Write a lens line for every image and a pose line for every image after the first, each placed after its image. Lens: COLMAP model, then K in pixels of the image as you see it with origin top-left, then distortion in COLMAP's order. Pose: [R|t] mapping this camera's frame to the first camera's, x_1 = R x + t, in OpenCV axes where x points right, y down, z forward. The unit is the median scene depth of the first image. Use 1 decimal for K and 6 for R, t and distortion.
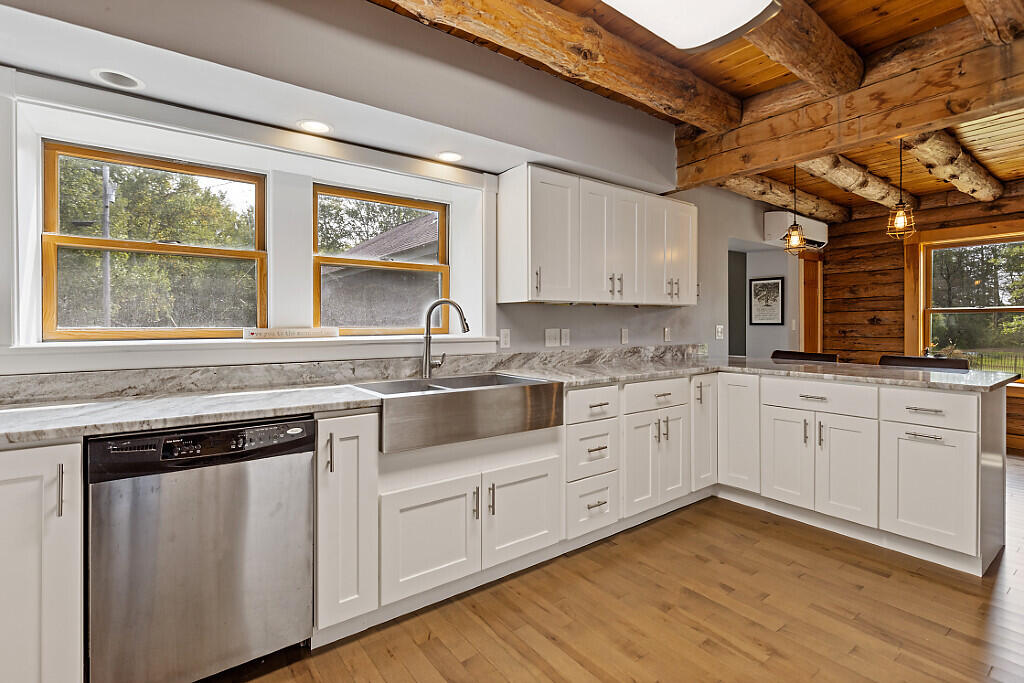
lens RADIAL K [[495.1, 0, 514.9], [0, 495.1, 329.8], [0, 0, 1]] dist [-0.002654, -0.000514]
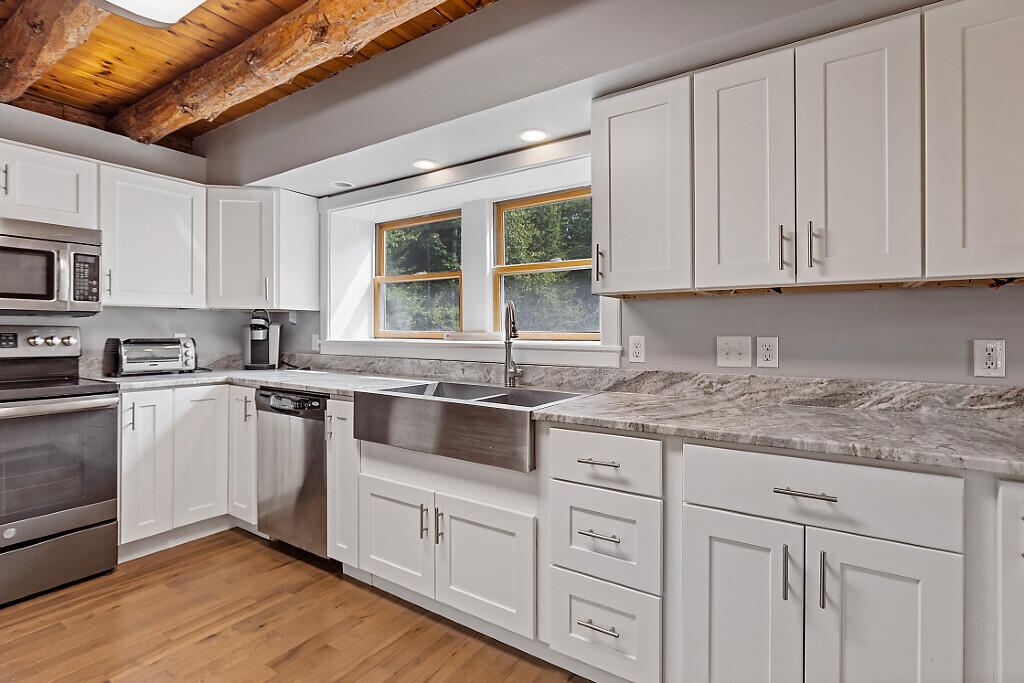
lens RADIAL K [[495.1, 0, 514.9], [0, 495.1, 329.8], [0, 0, 1]] dist [-0.002654, -0.000514]
pose [[0.318737, 0.000686, -0.947843, 0.753409], [-0.012294, 0.999919, -0.003410, -0.006594], [0.947763, 0.012740, 0.318720, 0.757597]]
